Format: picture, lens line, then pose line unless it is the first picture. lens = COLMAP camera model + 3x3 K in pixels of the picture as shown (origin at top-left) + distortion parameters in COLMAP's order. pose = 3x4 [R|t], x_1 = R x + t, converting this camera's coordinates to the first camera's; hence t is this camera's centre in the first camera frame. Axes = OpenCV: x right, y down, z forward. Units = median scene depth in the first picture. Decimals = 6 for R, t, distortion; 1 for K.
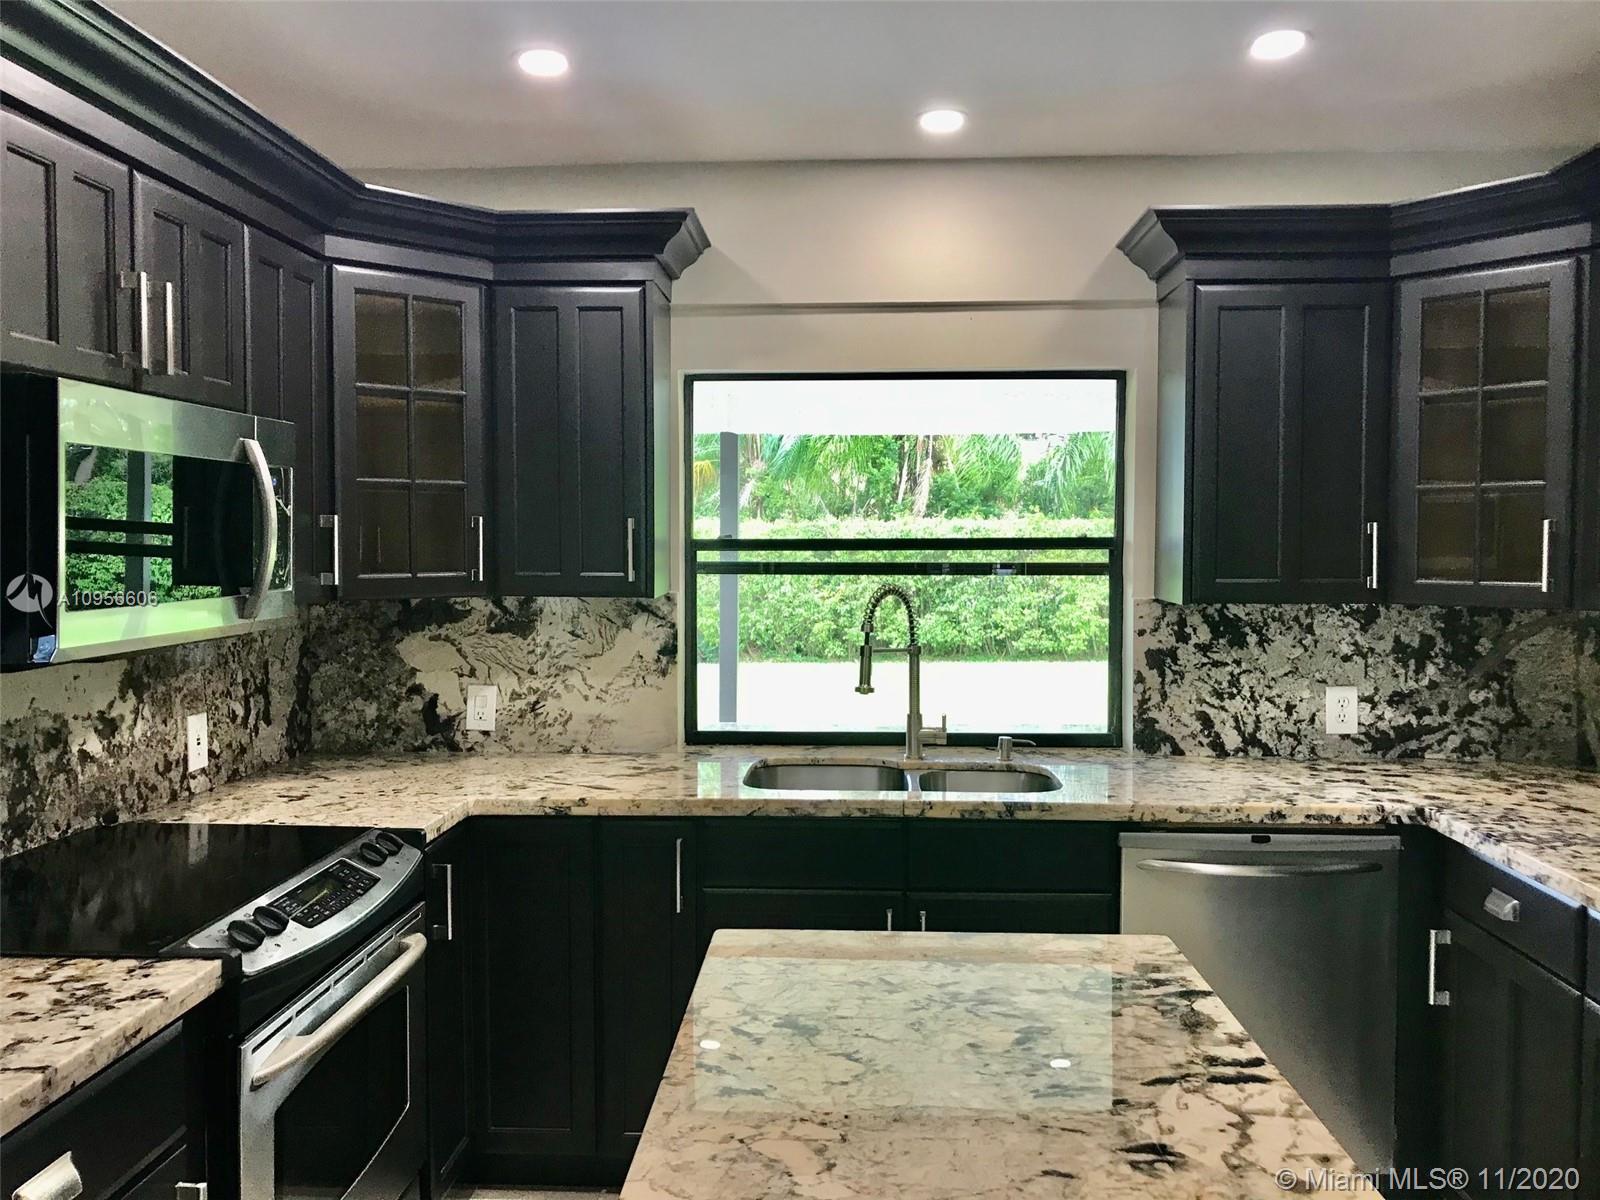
lens RADIAL K [[1282.2, 0, 800.0], [0, 1282.2, 600.0], [0, 0, 1]] dist [0.004374, 0.008911]
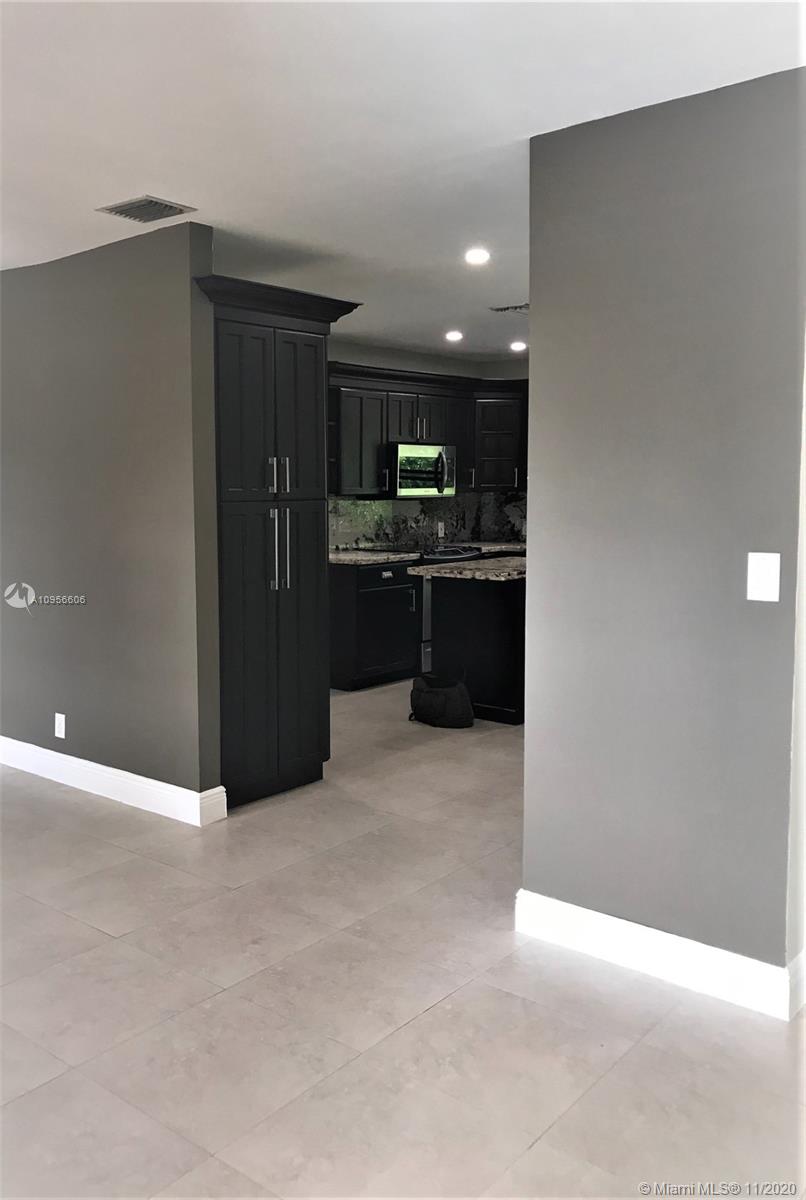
lens RADIAL K [[986.0, 0, 403.0], [0, 986.0, 600.0], [0, 0, 1]] dist [0.006144, 0.002397]
pose [[0.819291, 0.063373, -0.569865, 1.253631], [-0.018986, 0.996327, 0.083503, 0.087402], [0.573064, -0.057594, 0.817485, -1.641630]]
